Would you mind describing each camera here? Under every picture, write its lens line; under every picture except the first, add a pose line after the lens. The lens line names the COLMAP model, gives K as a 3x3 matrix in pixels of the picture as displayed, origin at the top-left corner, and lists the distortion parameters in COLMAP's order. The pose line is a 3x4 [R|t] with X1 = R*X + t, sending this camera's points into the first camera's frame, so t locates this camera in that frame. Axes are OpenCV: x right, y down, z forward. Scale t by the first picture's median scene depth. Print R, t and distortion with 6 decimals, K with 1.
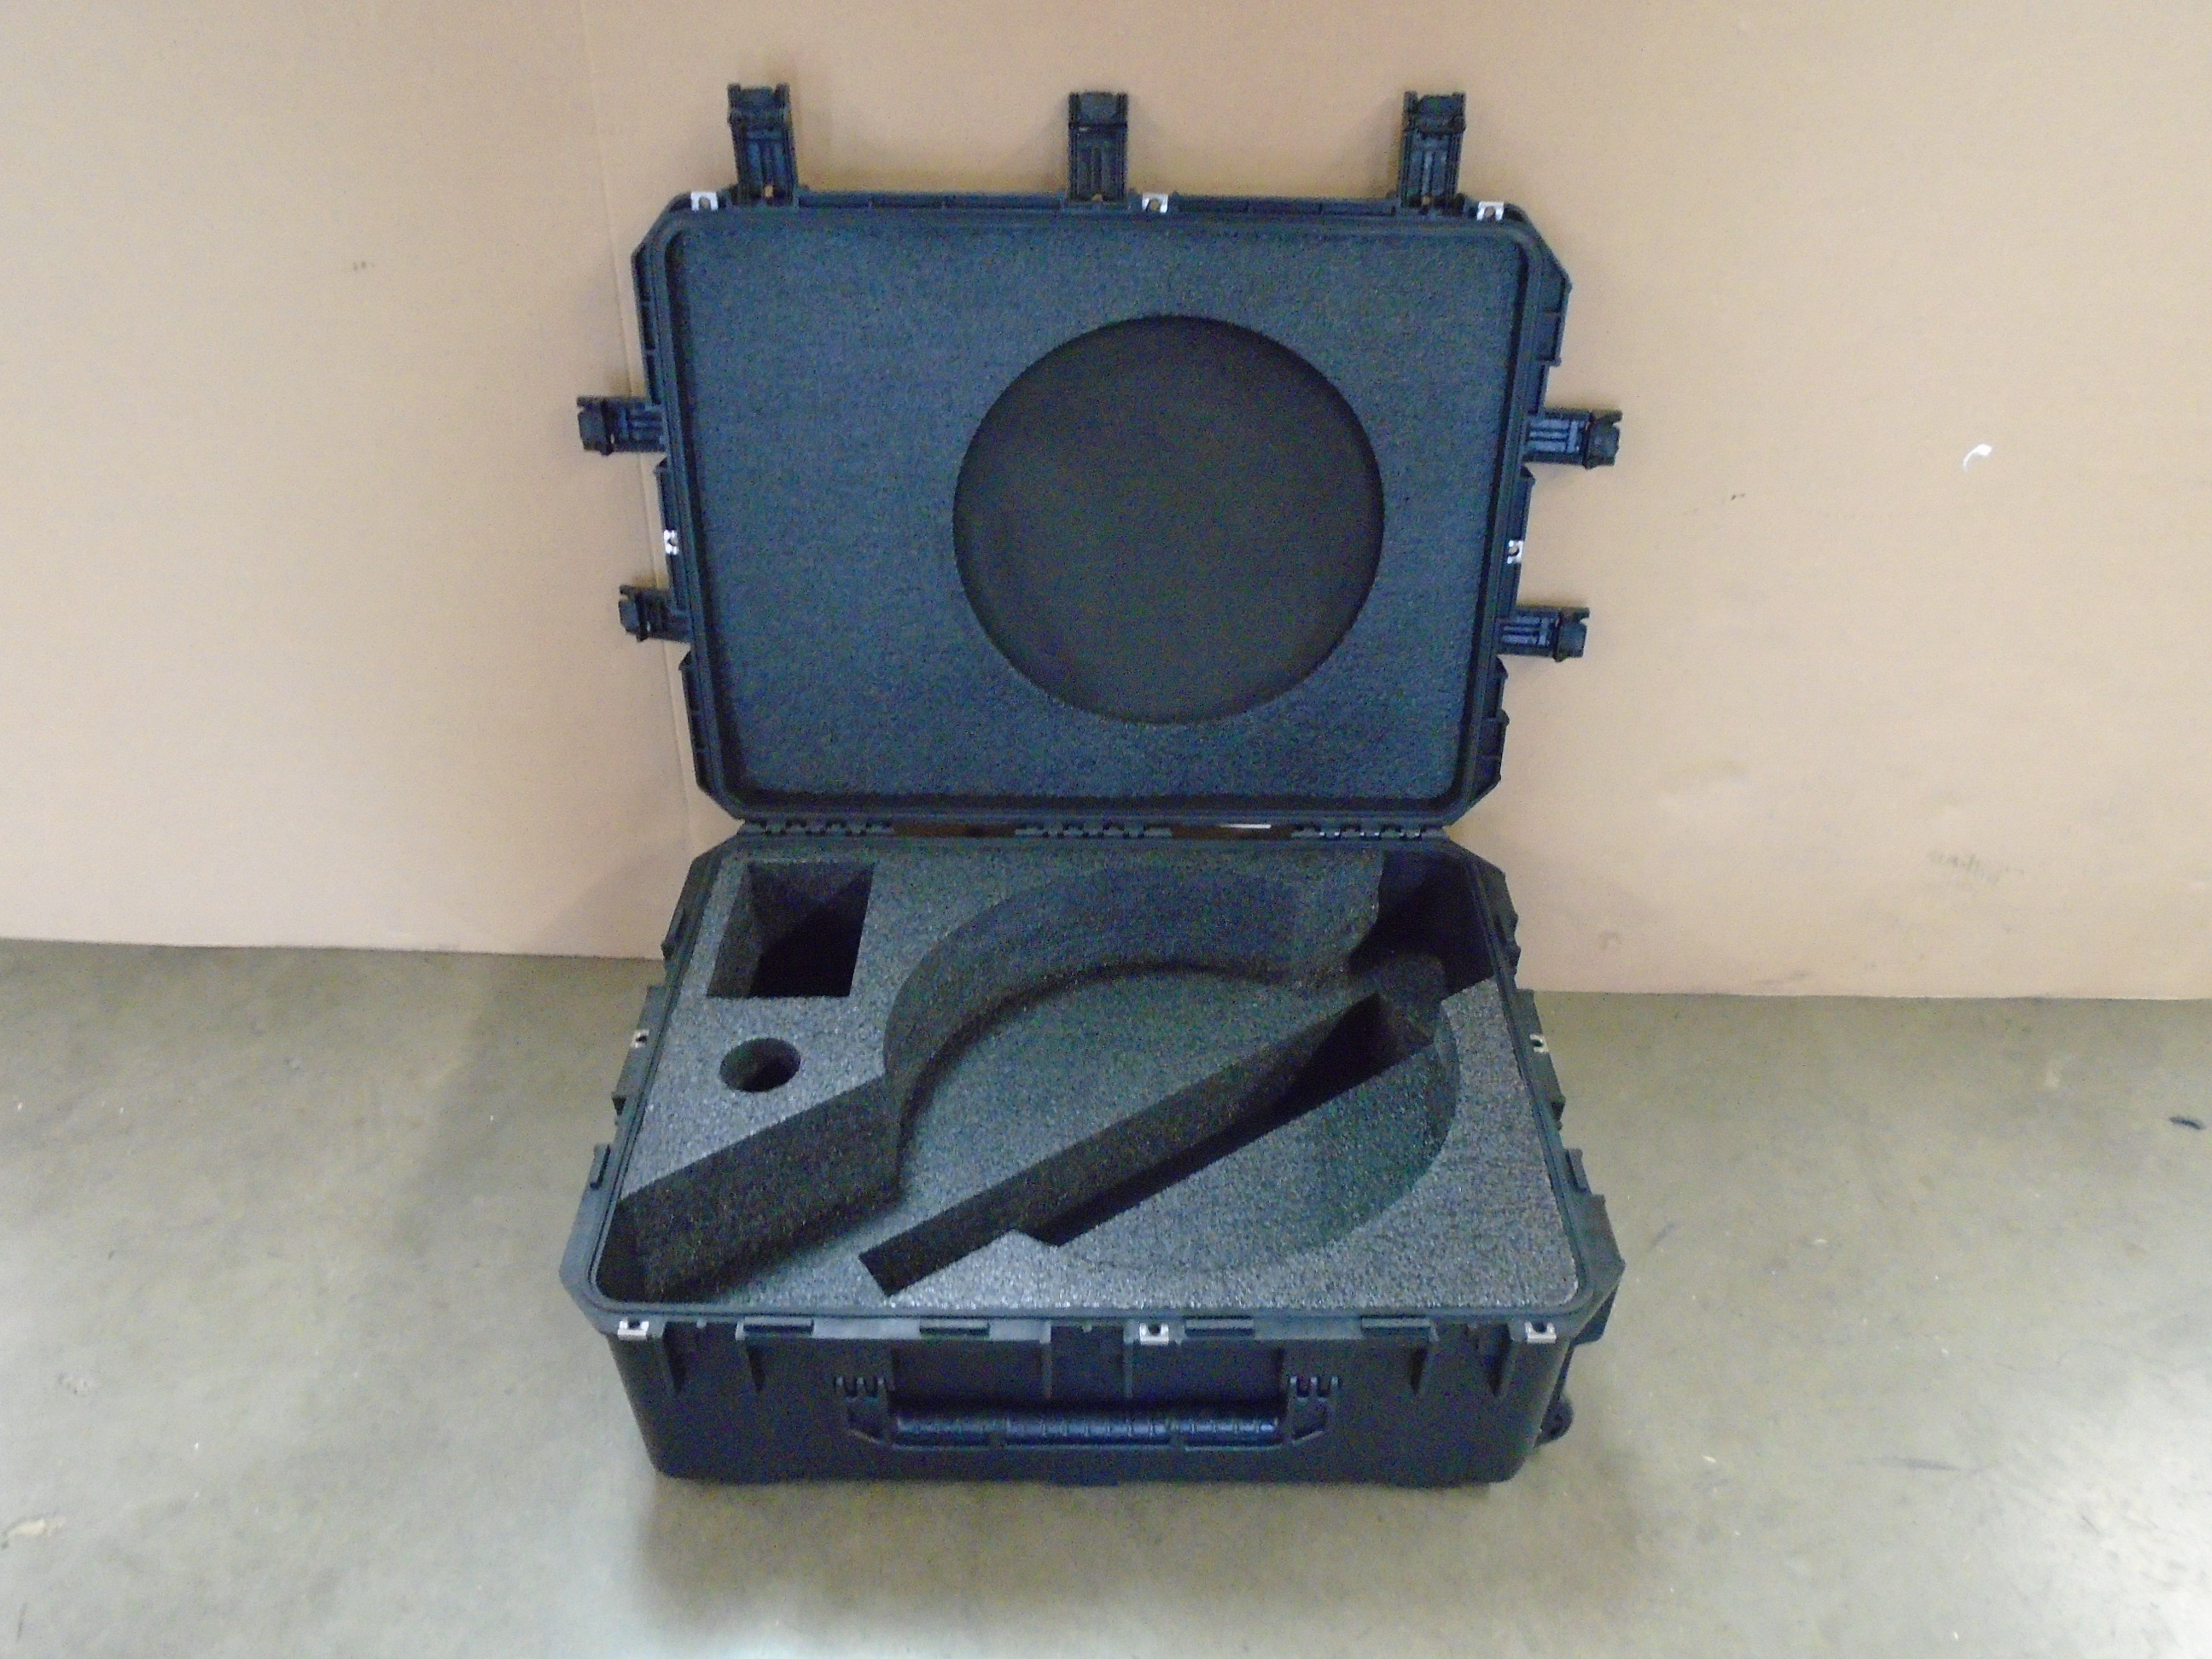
lens RADIAL K [[1681.4, 0, 1104.5], [0, 1681.4, 817.4], [0, 0, 1]] dist [-0.007944, 0.000398]
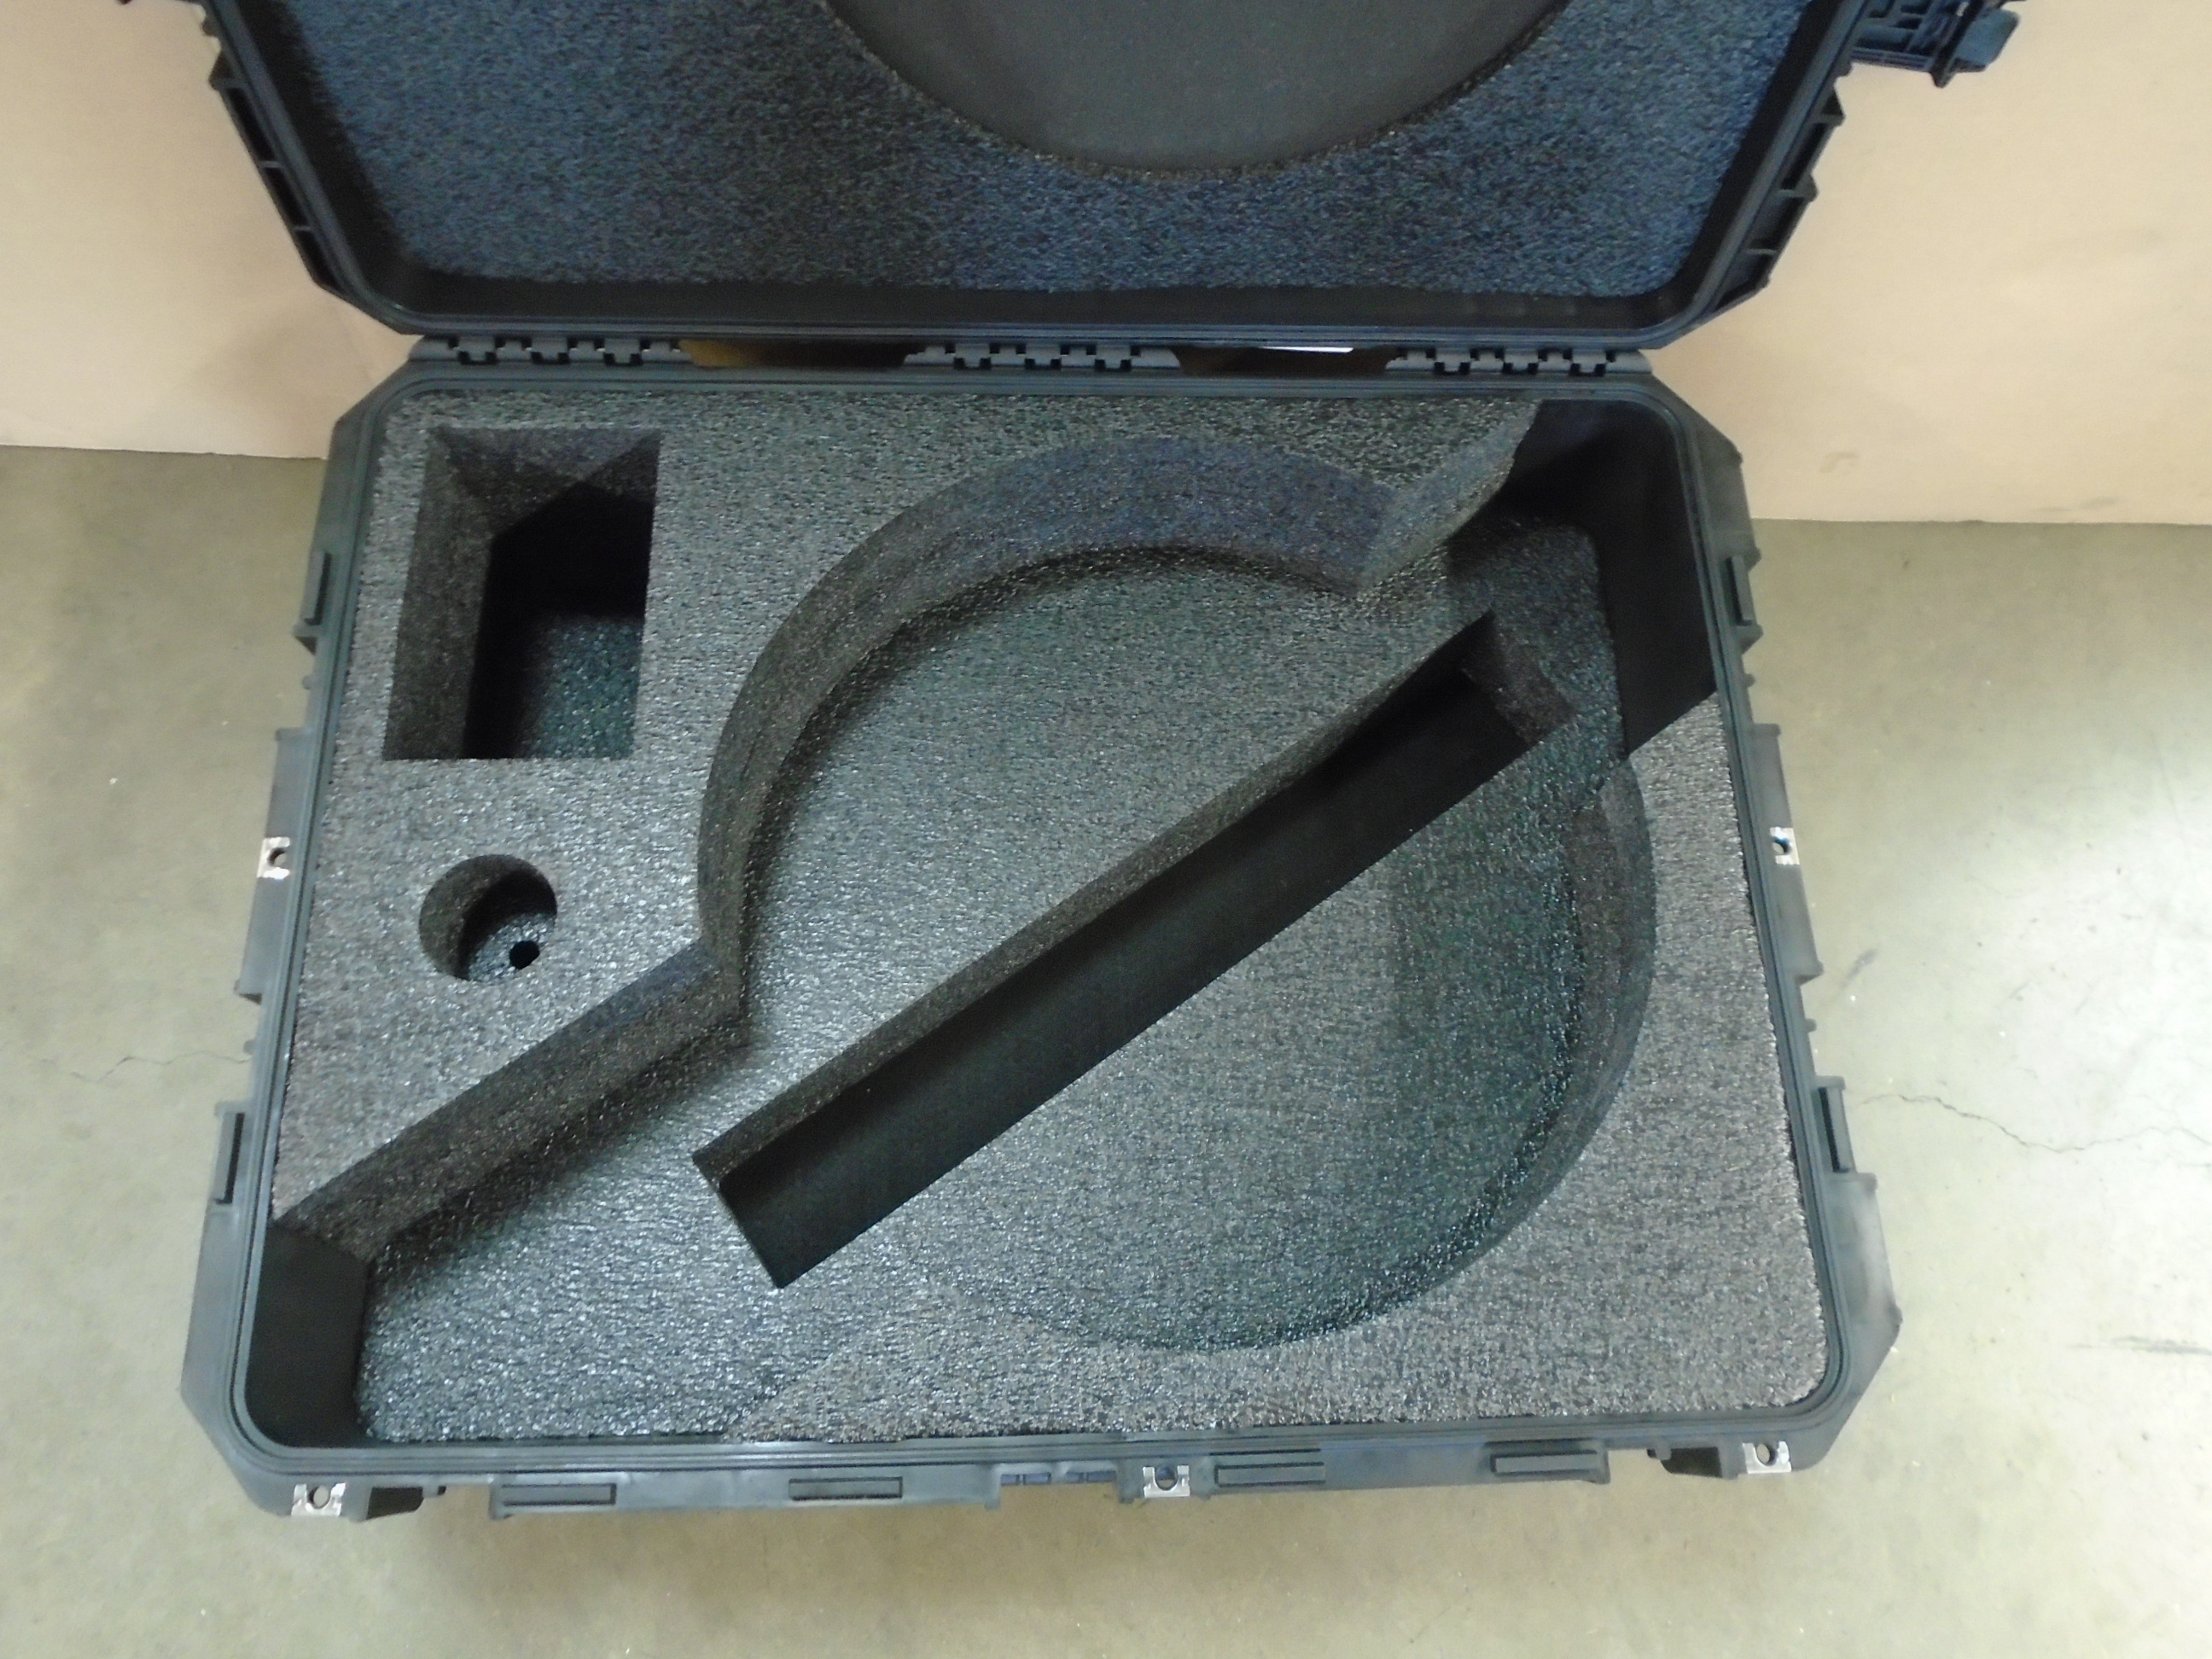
lens RADIAL K [[1725.9, 0, 1100.9], [0, 1725.9, 828.5], [0, 0, 1]] dist [-0.007171, -0.009971]
pose [[0.998698, -0.008047, 0.050373, -0.017997], [-0.020571, 0.840099, 0.542043, -0.178017], [-0.046680, -0.542373, 0.838840, 0.427222]]
